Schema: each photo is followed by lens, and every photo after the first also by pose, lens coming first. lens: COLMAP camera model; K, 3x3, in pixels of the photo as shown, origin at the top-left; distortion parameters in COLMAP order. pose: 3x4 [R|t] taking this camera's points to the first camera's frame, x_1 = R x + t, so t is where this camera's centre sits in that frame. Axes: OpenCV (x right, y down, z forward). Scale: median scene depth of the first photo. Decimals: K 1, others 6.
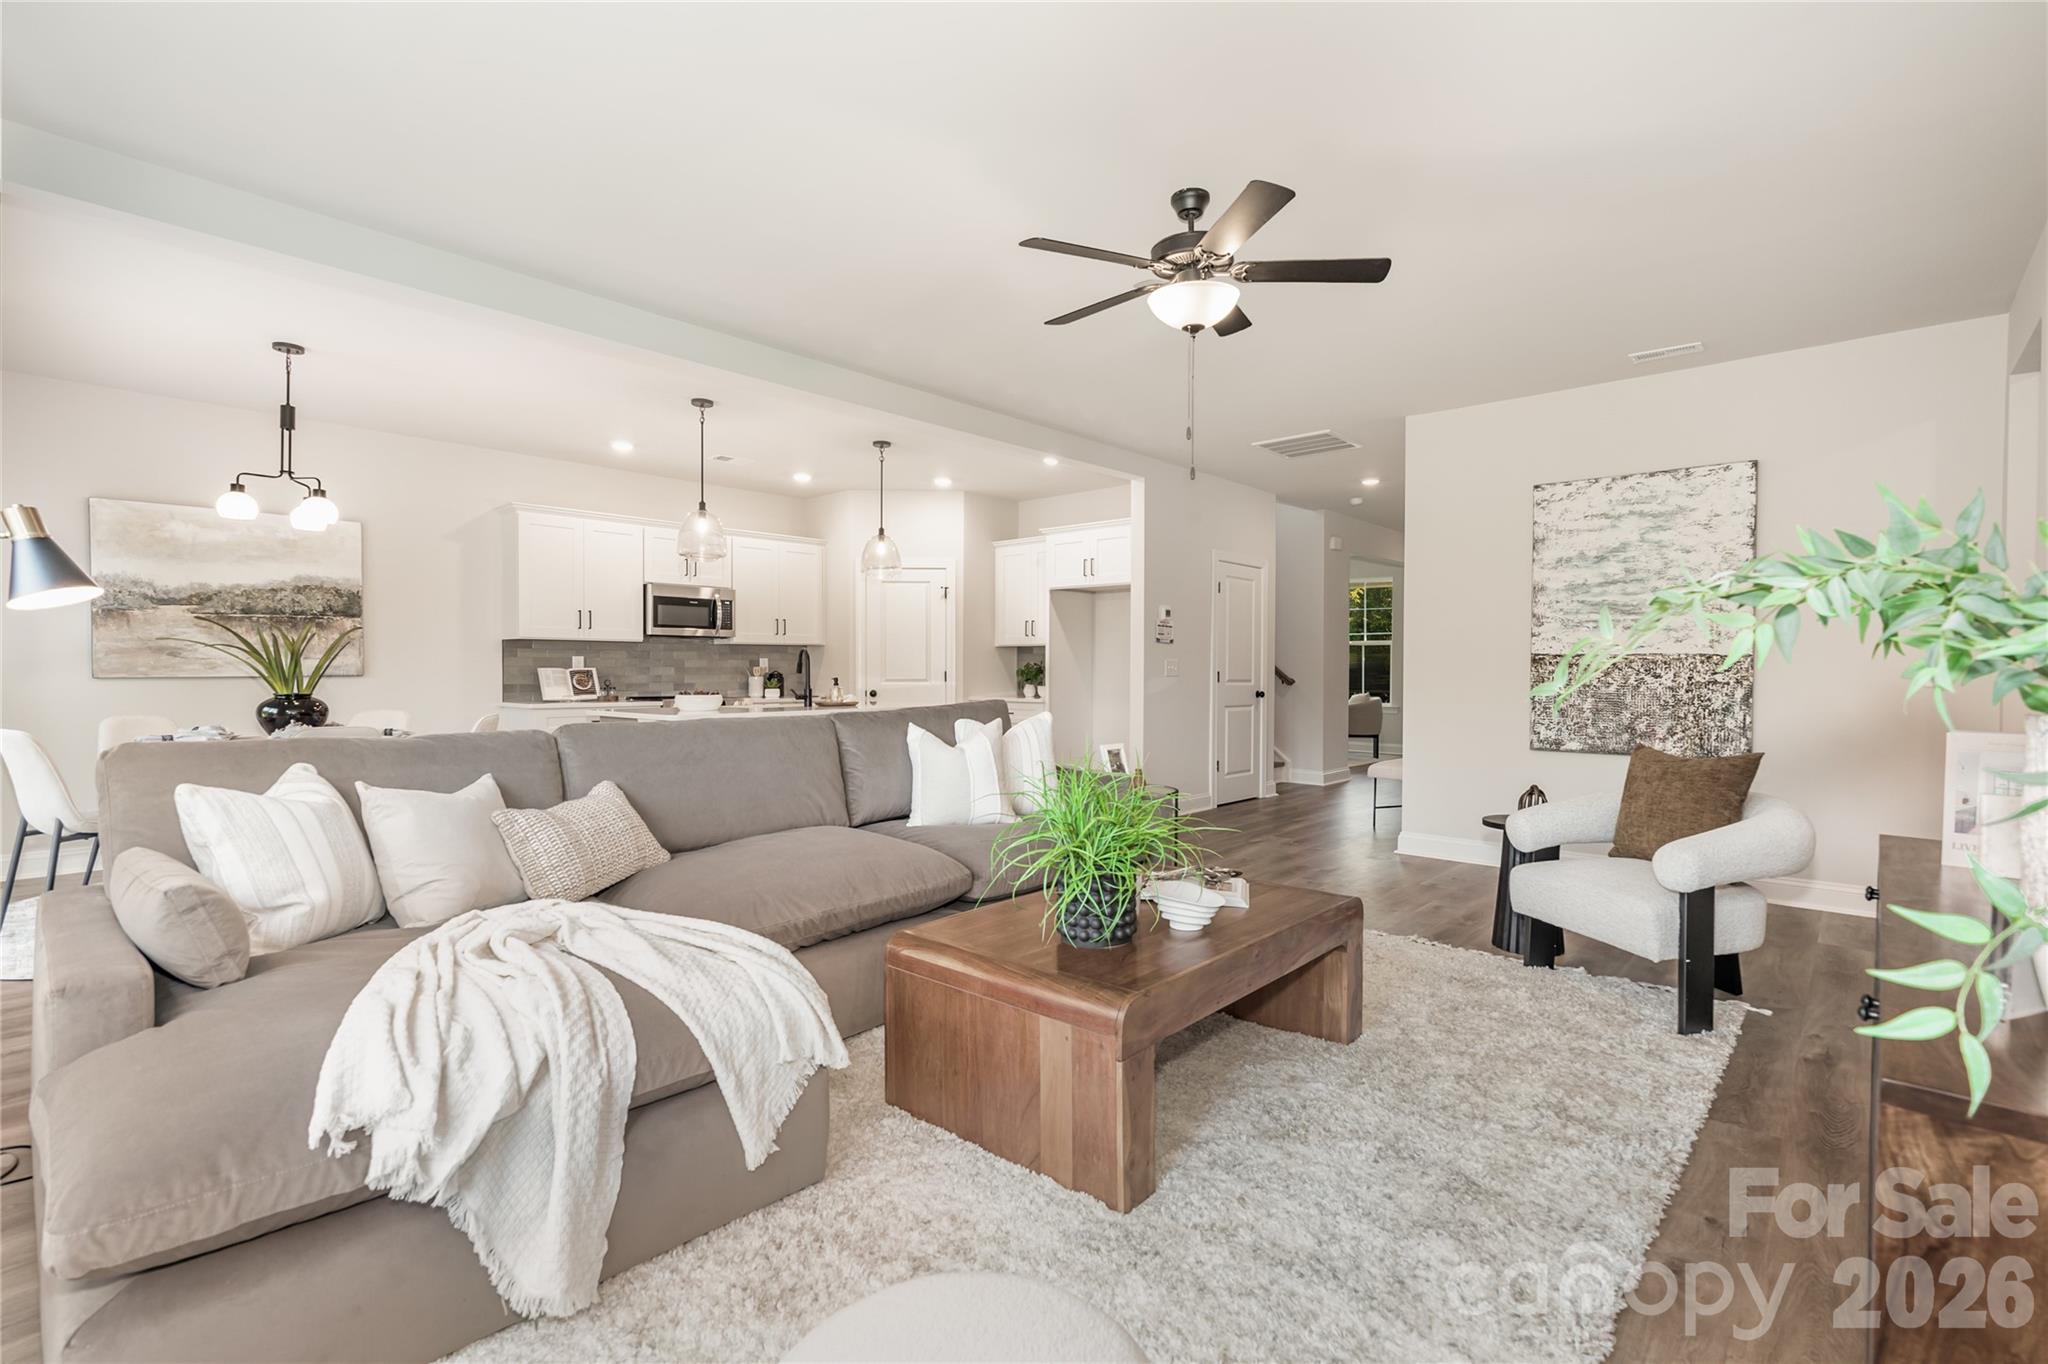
lens RADIAL K [[947.3, 0, 1013.7], [0, 947.3, 684.5], [0, 0, 1]] dist [-0.006449, 0.002223]
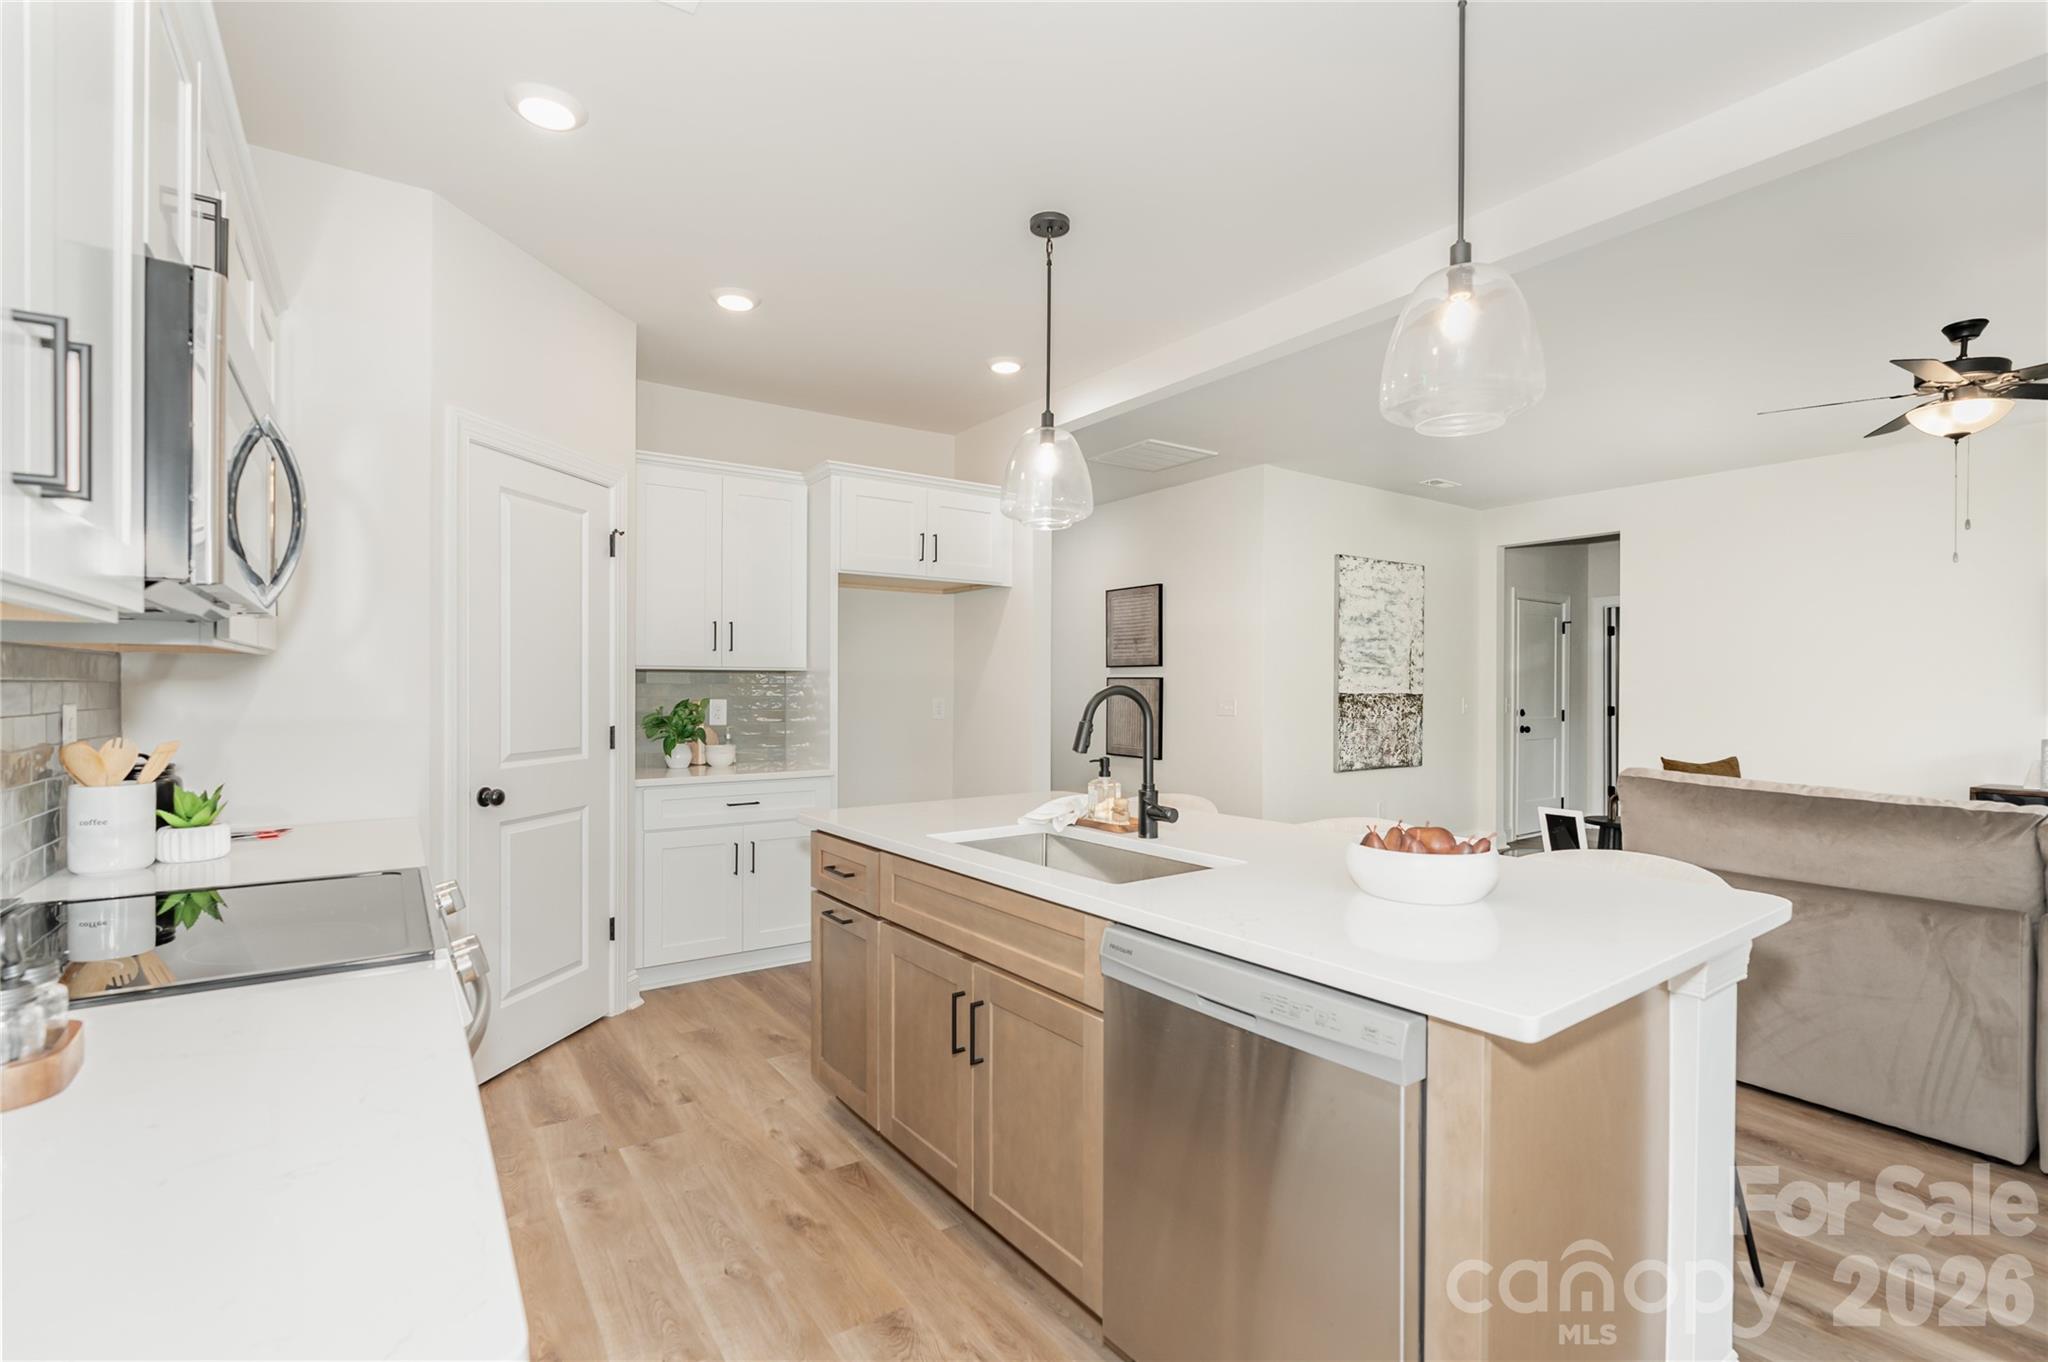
lens RADIAL K [[947.3, 0, 1026.2], [0, 947.3, 685.4], [0, 0, 1]] dist [-0.006449, 0.002223]
pose [[0.222855, 0.000114, 0.974852, -0.771267], [0.015525, 0.999873, -0.003666, -0.046591], [-0.974728, 0.015952, 0.222825, 1.190312]]
